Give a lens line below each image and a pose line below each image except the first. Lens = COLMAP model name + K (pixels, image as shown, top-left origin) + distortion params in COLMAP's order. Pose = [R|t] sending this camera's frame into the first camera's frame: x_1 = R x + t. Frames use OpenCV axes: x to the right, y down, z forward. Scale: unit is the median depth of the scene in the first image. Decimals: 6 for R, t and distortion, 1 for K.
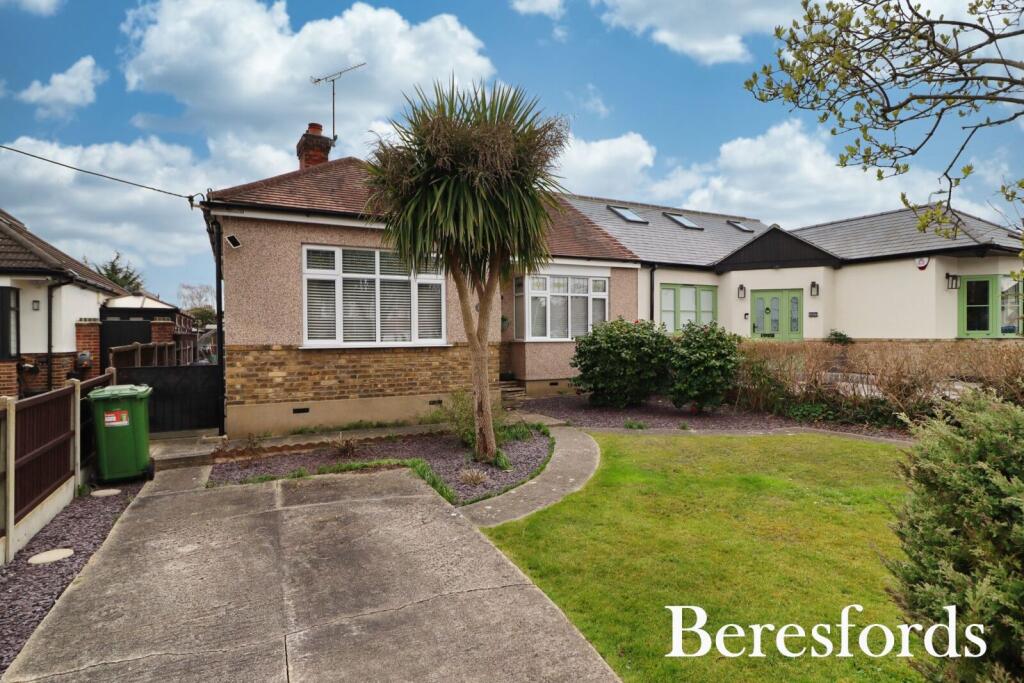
lens RADIAL K [[556.7, 0, 510.6], [0, 556.7, 339.8], [0, 0, 1]] dist [-0.005138, -0.003417]
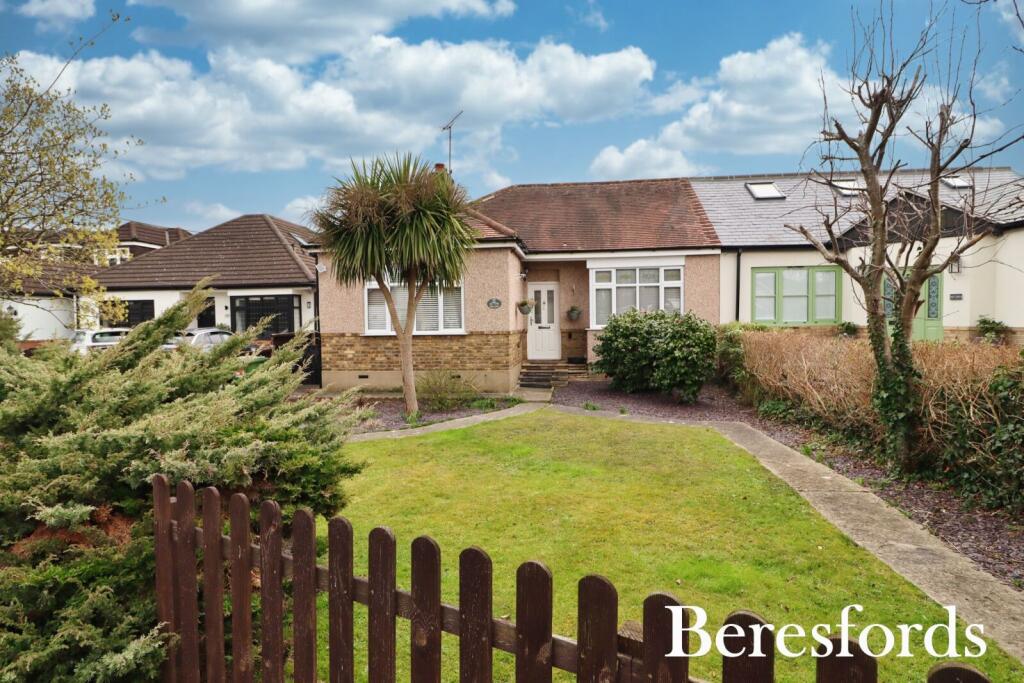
lens RADIAL K [[556.7, 0, 511.8], [0, 556.7, 342.4], [0, 0, 1]] dist [-0.005138, -0.003417]
pose [[0.832764, 0.020257, -0.553258, 0.760595], [0.003834, 0.999095, 0.042353, -0.026753], [0.553615, -0.037391, 0.831933, -0.026818]]
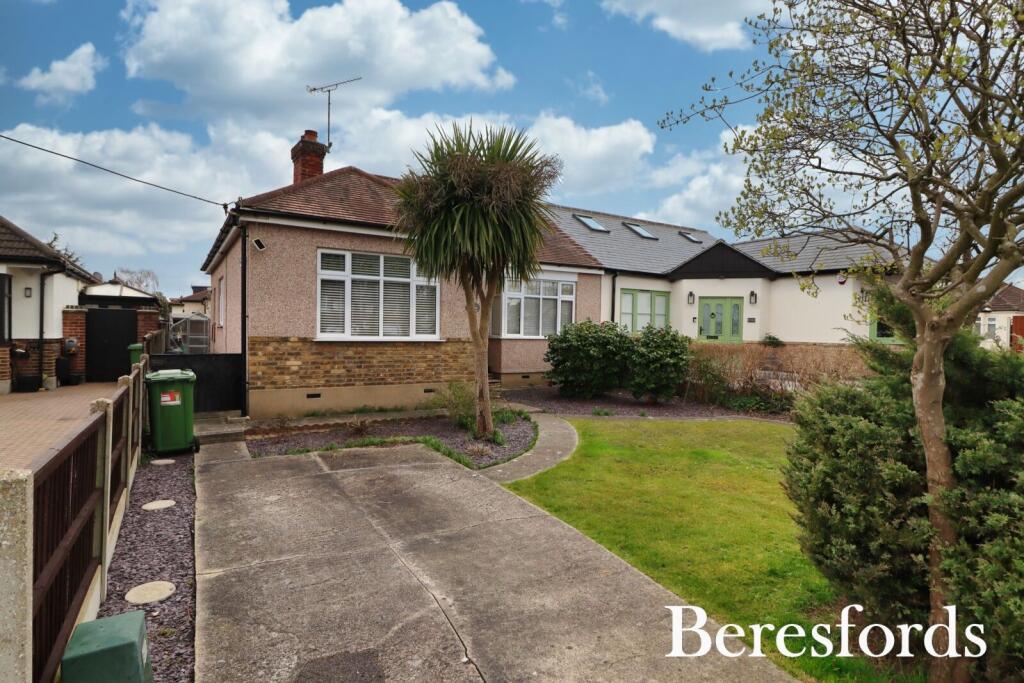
lens RADIAL K [[556.7, 0, 510.9], [0, 556.7, 341.1], [0, 0, 1]] dist [-0.005138, -0.003417]
pose [[0.995747, 0.022044, 0.089458, -0.078727], [-0.023037, 0.999684, 0.010085, -0.004104], [-0.089208, -0.012103, 0.995940, -0.152550]]
